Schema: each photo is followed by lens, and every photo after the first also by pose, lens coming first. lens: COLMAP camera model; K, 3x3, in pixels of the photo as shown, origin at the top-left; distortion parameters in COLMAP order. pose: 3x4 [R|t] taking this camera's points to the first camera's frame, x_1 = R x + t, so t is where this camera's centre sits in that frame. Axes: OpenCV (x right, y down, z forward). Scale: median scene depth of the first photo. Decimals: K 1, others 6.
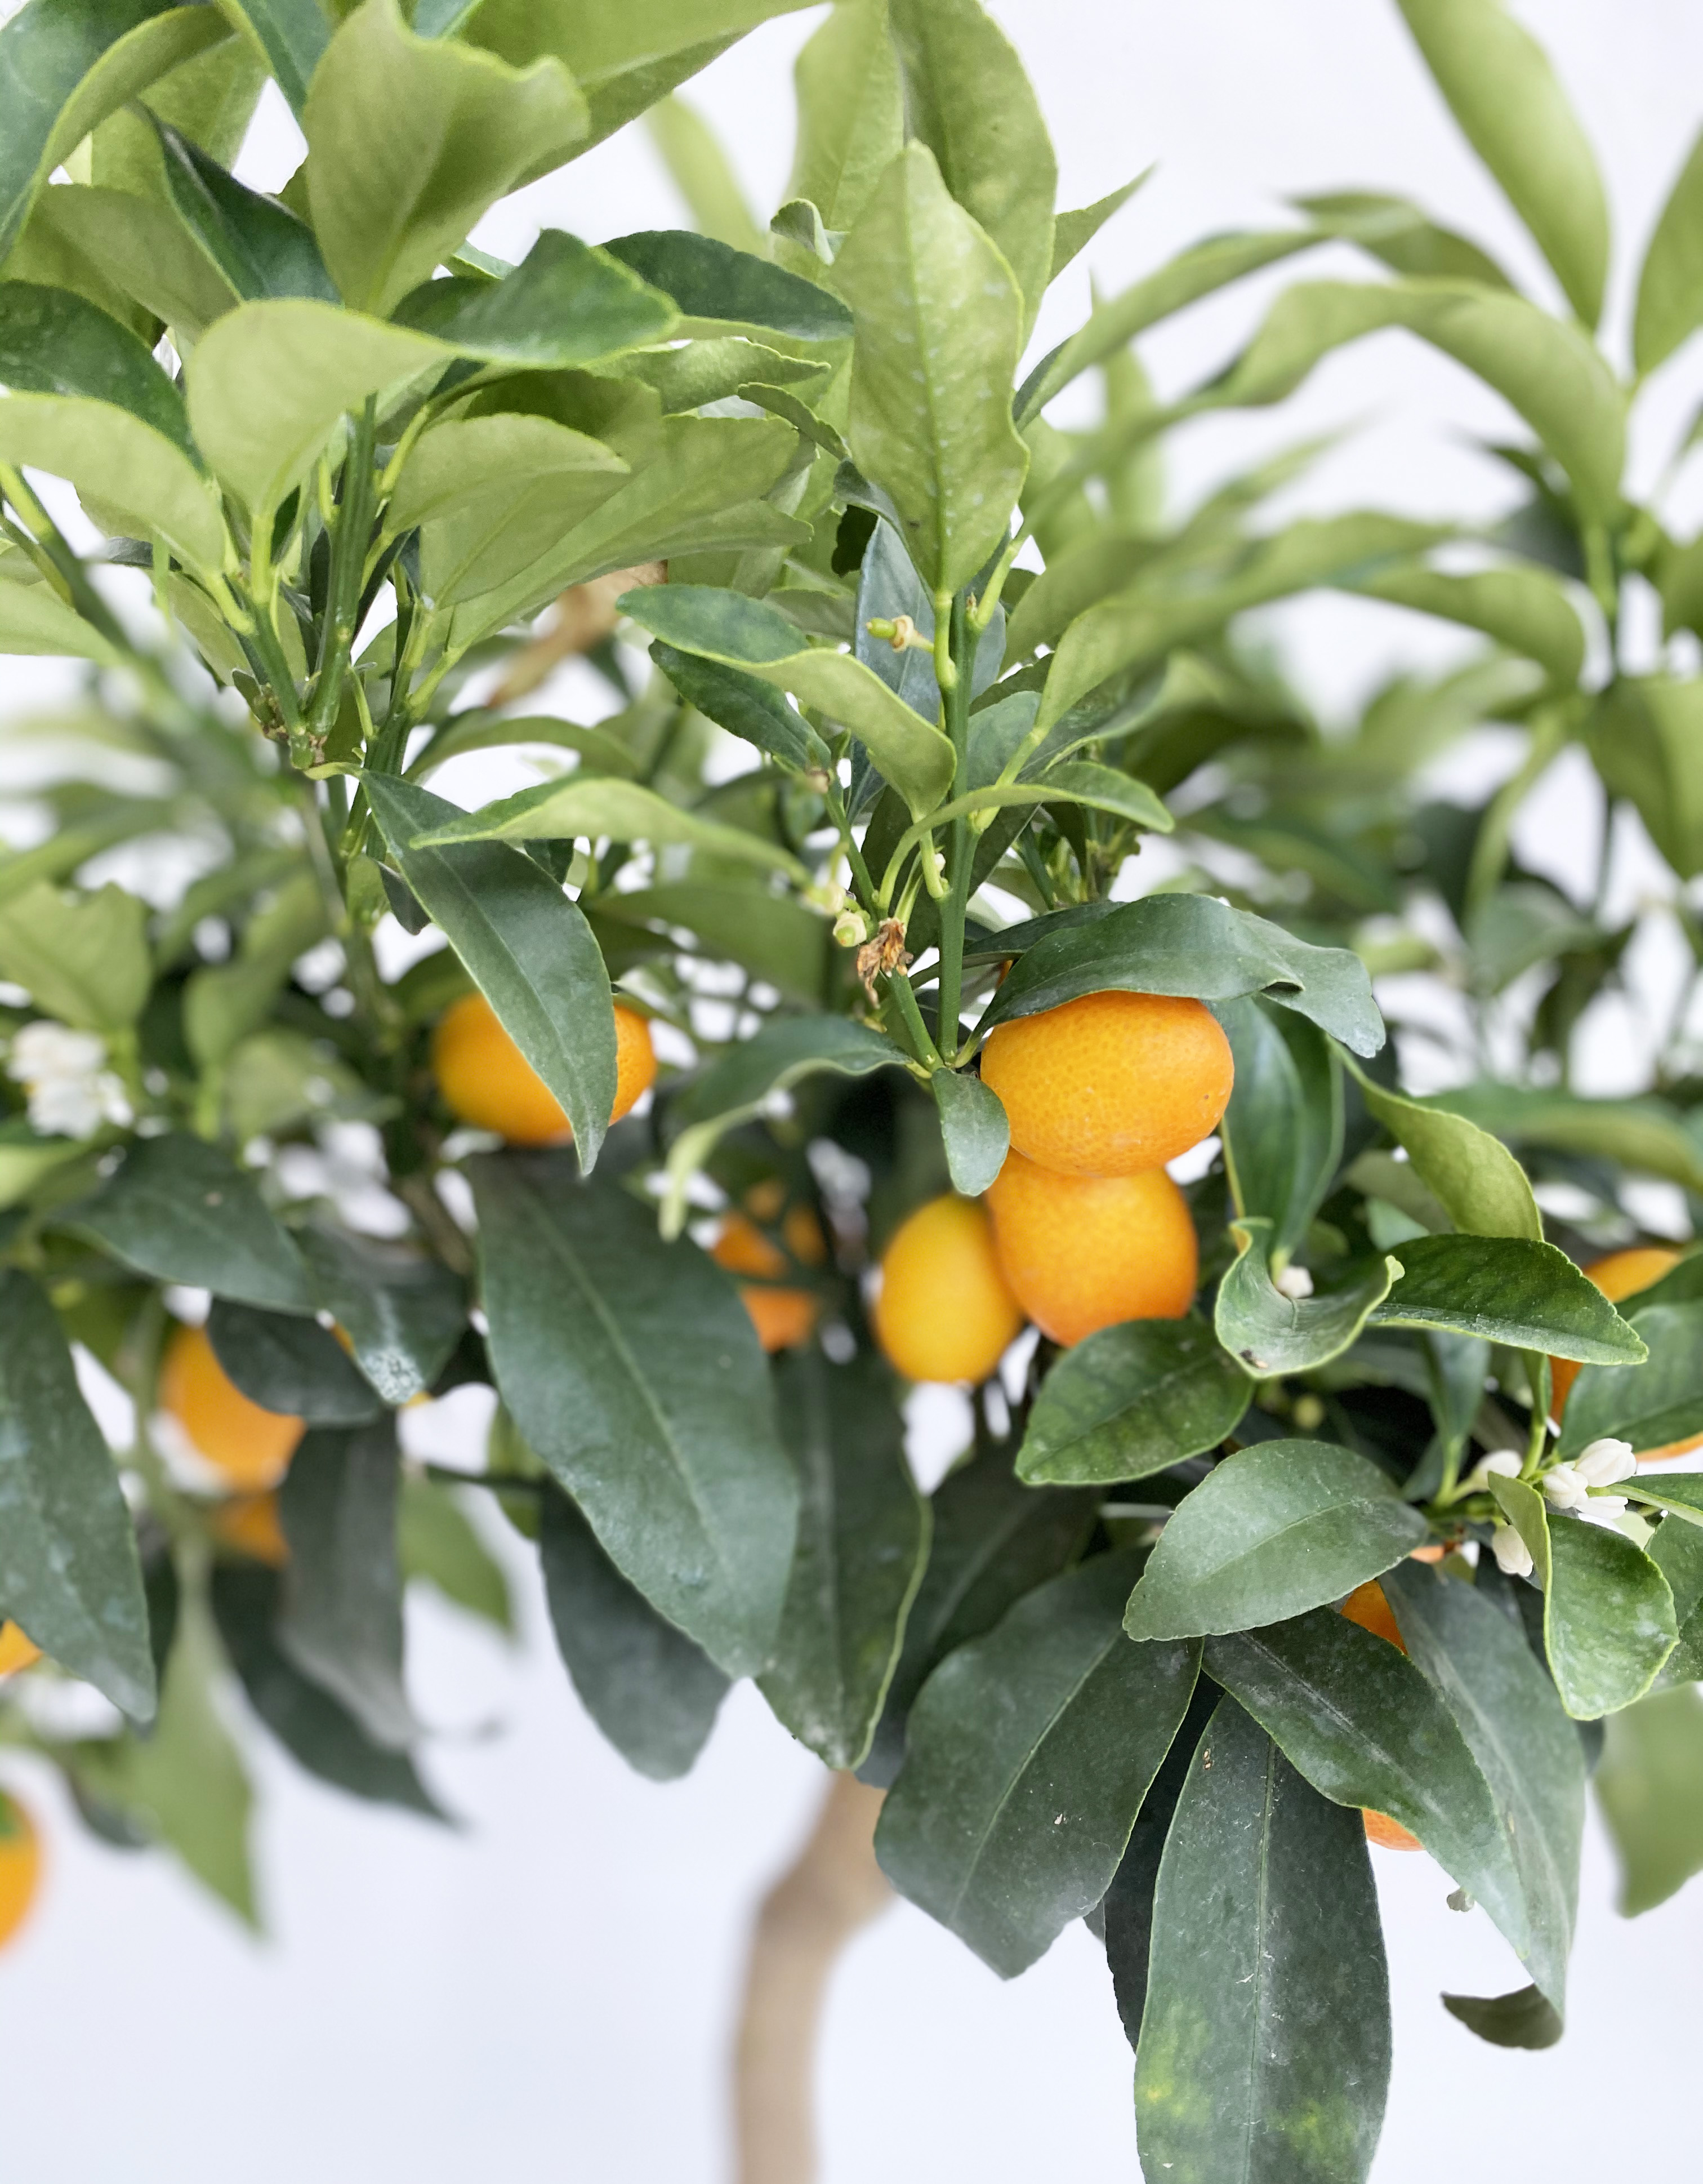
lens RADIAL K [[1786.0, 0, 848.2], [0, 1786.0, 1098.3], [0, 0, 1]] dist [0.049531, -0.017390]
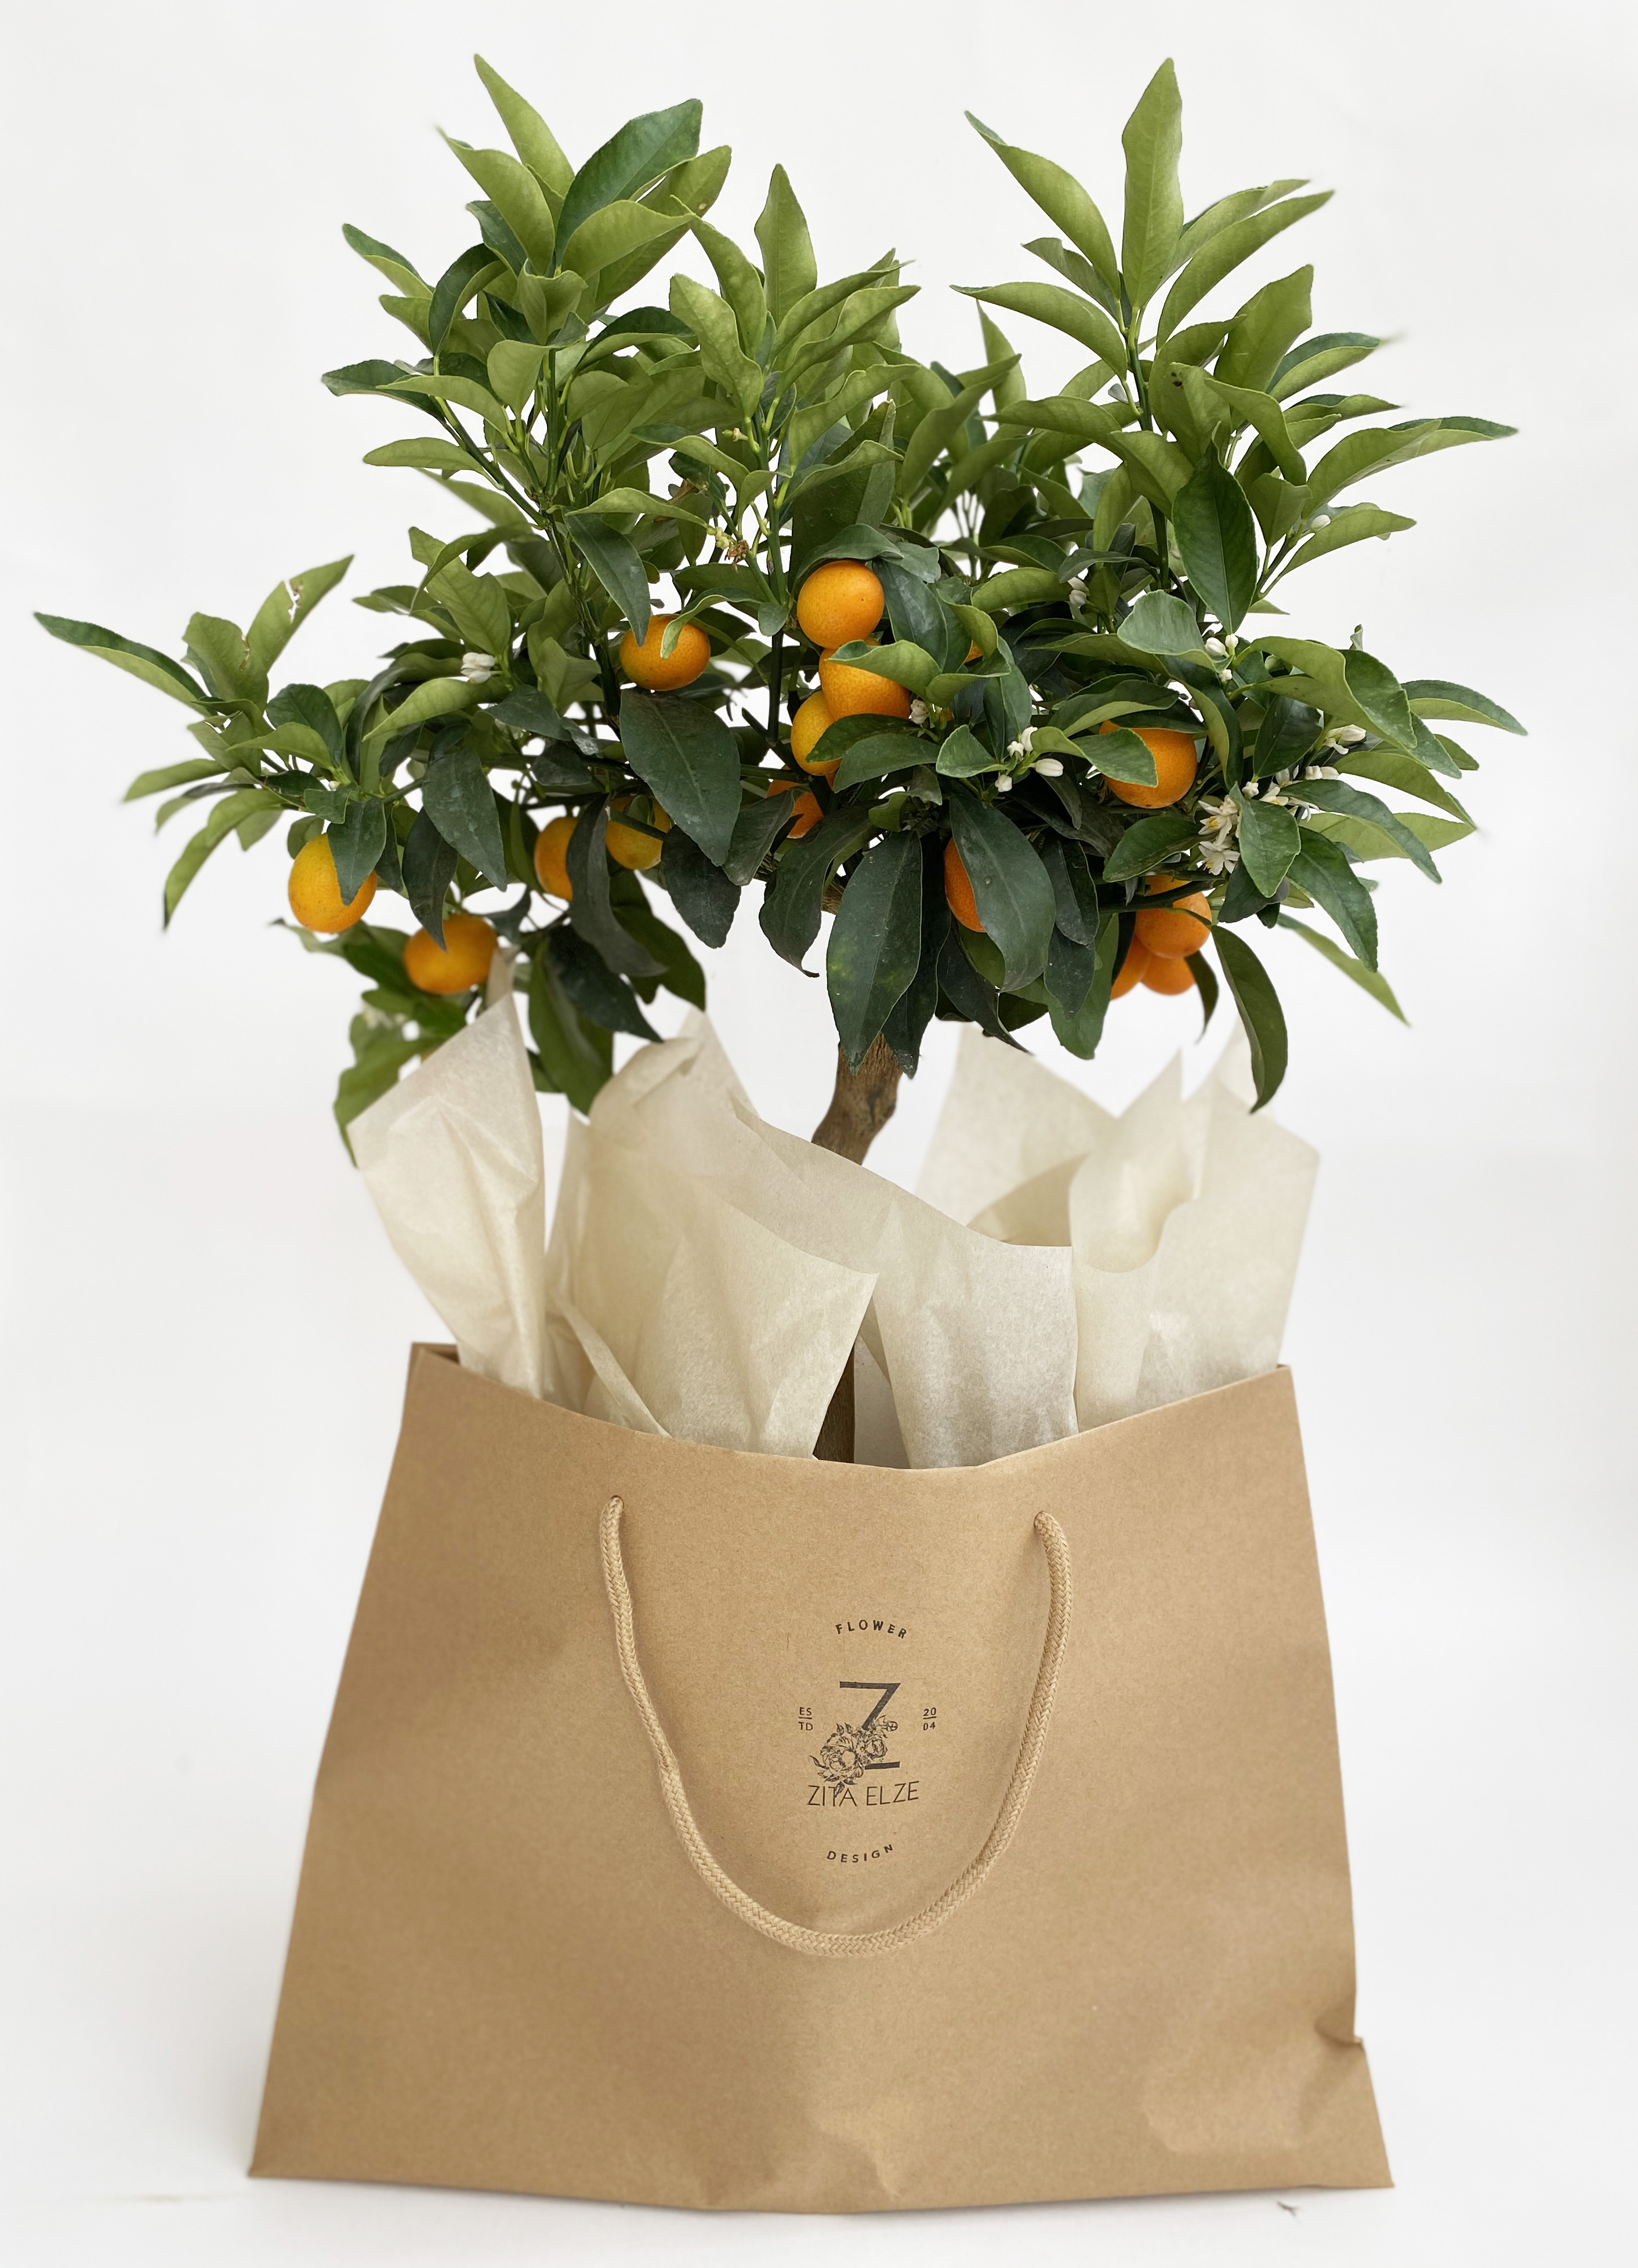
lens RADIAL K [[1931.3, 0, 822.1], [0, 1931.3, 1155.6], [0, 0, 1]] dist [0.008245, -0.016218]
pose [[0.953410, -0.009693, -0.301521, 1.038559], [-0.002151, 0.999240, -0.038924, 0.966328], [0.301669, 0.037759, 0.952665, -1.762858]]
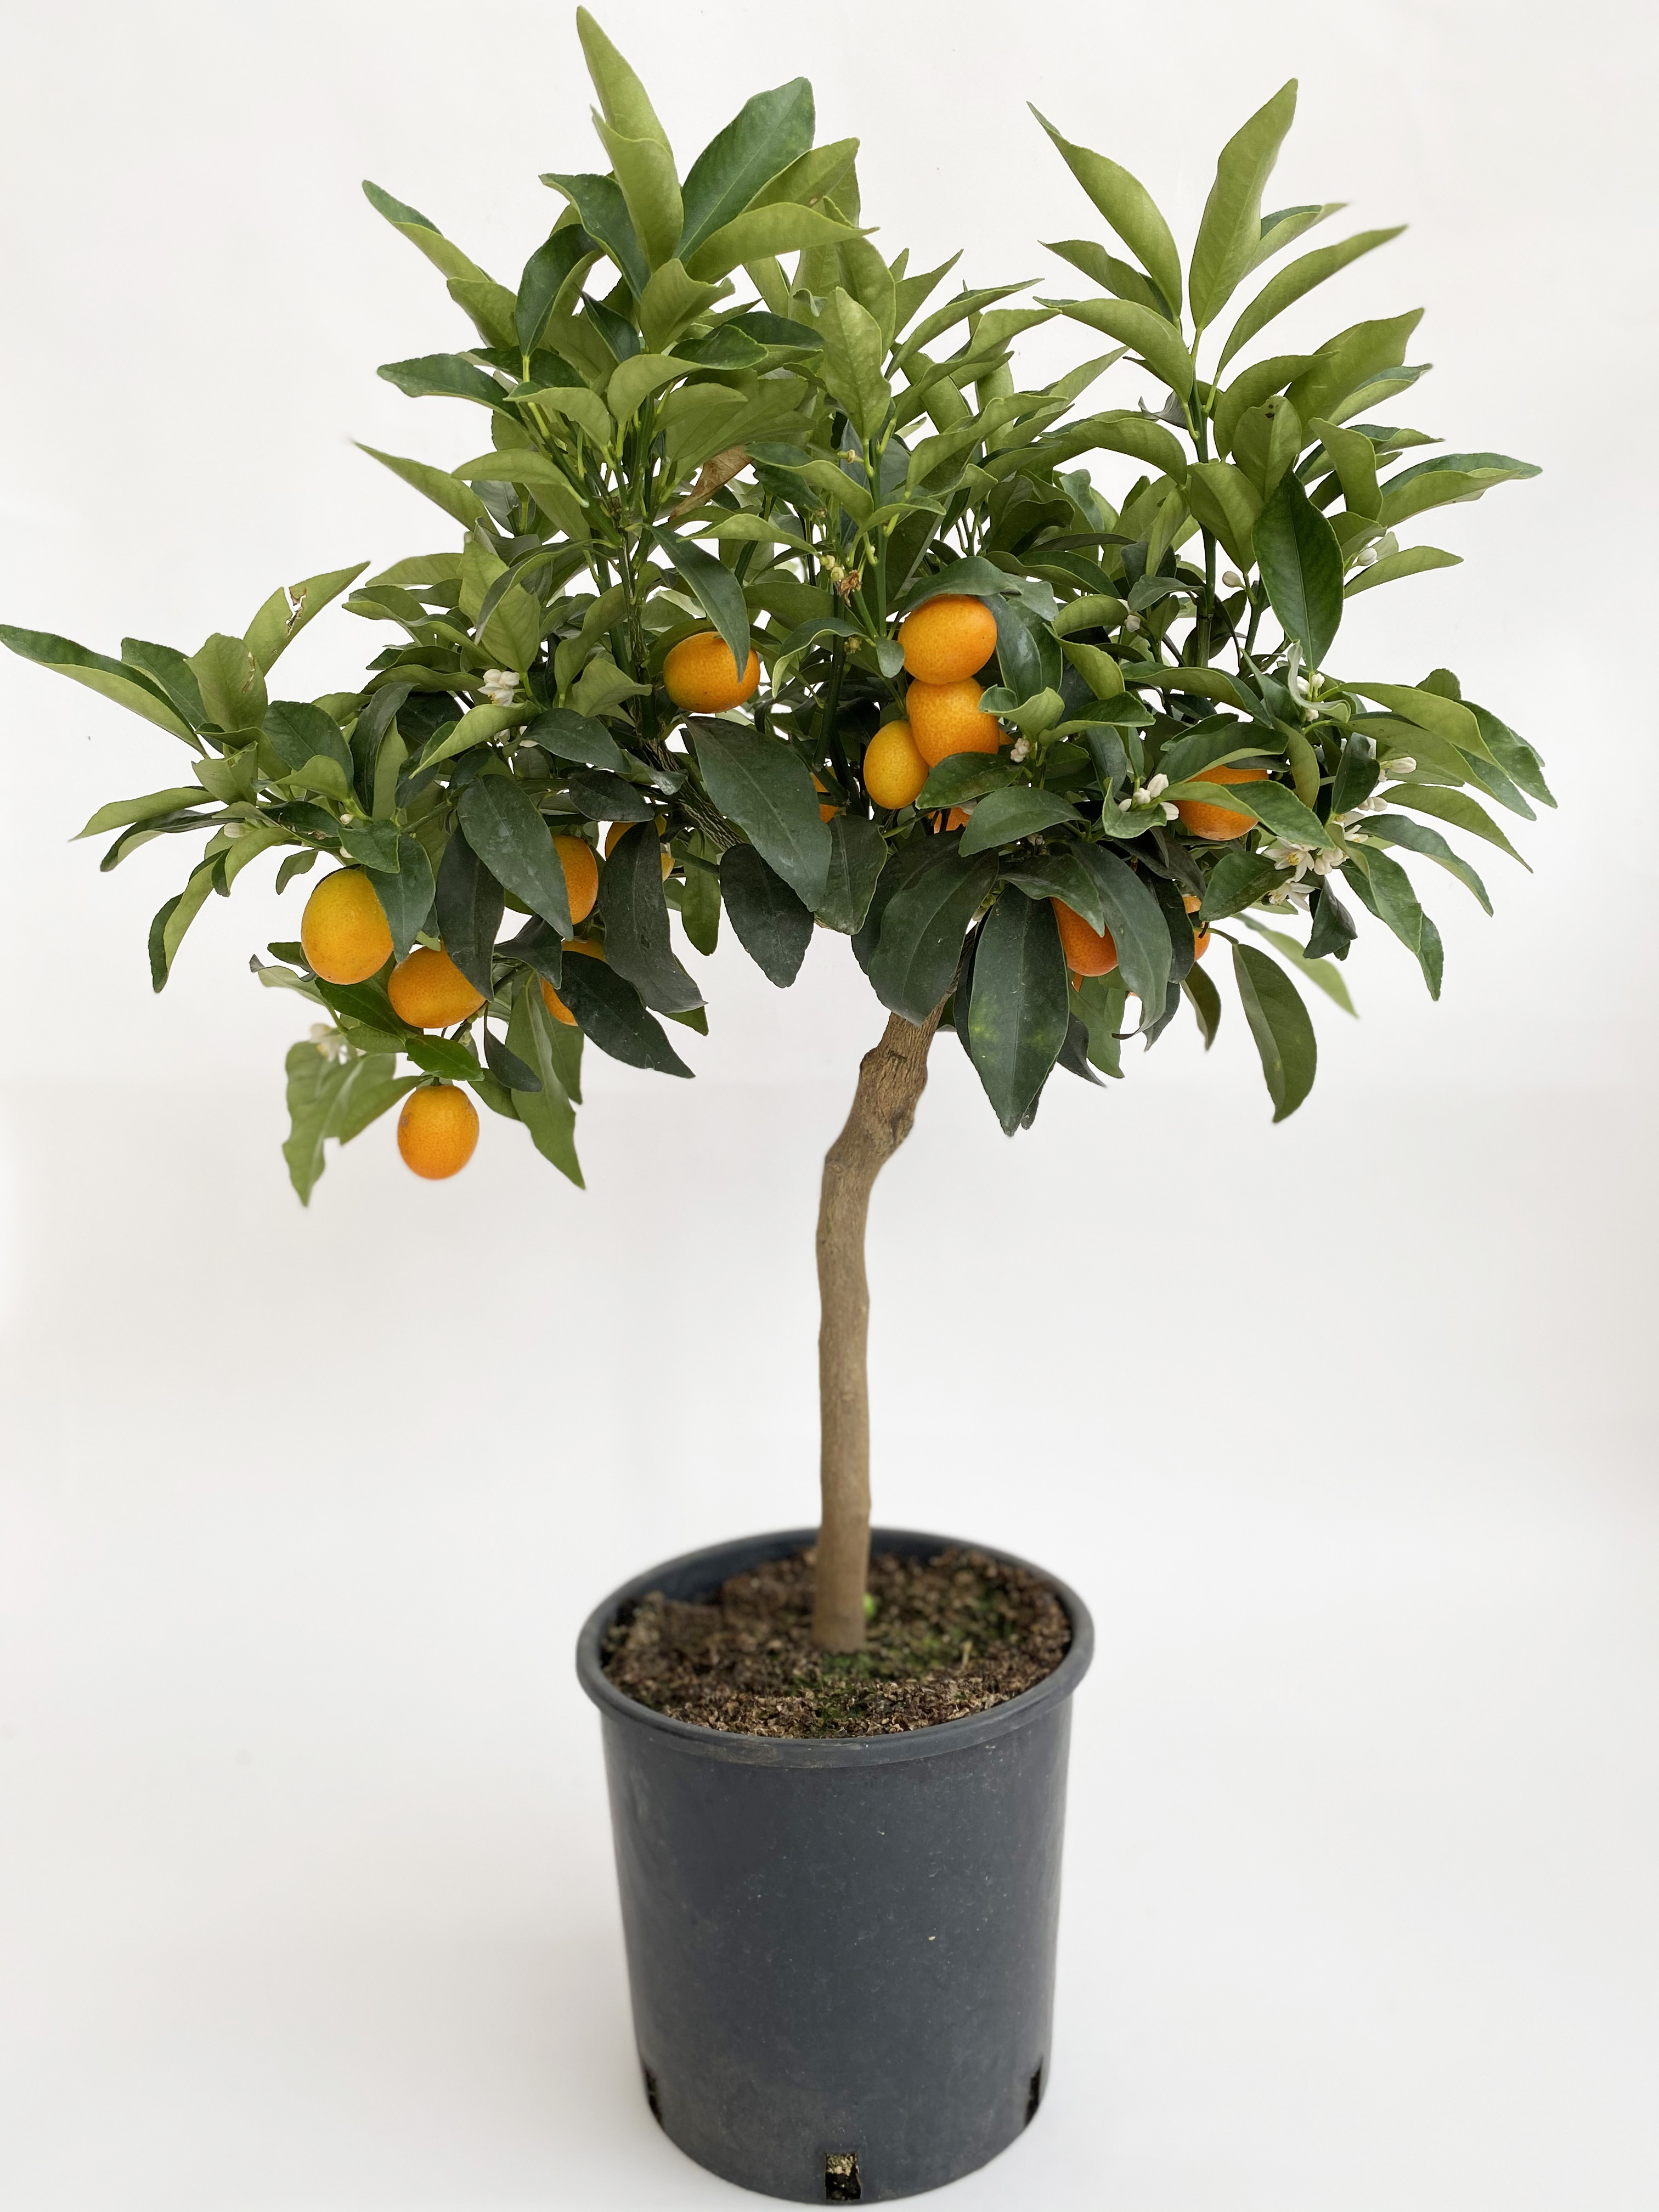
lens RADIAL K [[1804.8, 0, 814.2], [0, 1804.8, 1148.7], [0, 0, 1]] dist [-0.009097, 0.019719]
pose [[0.997139, -0.044696, -0.060965, 0.089176], [0.047528, 0.997818, 0.045825, 0.611020], [0.058784, -0.048591, 0.997087, -1.637910]]
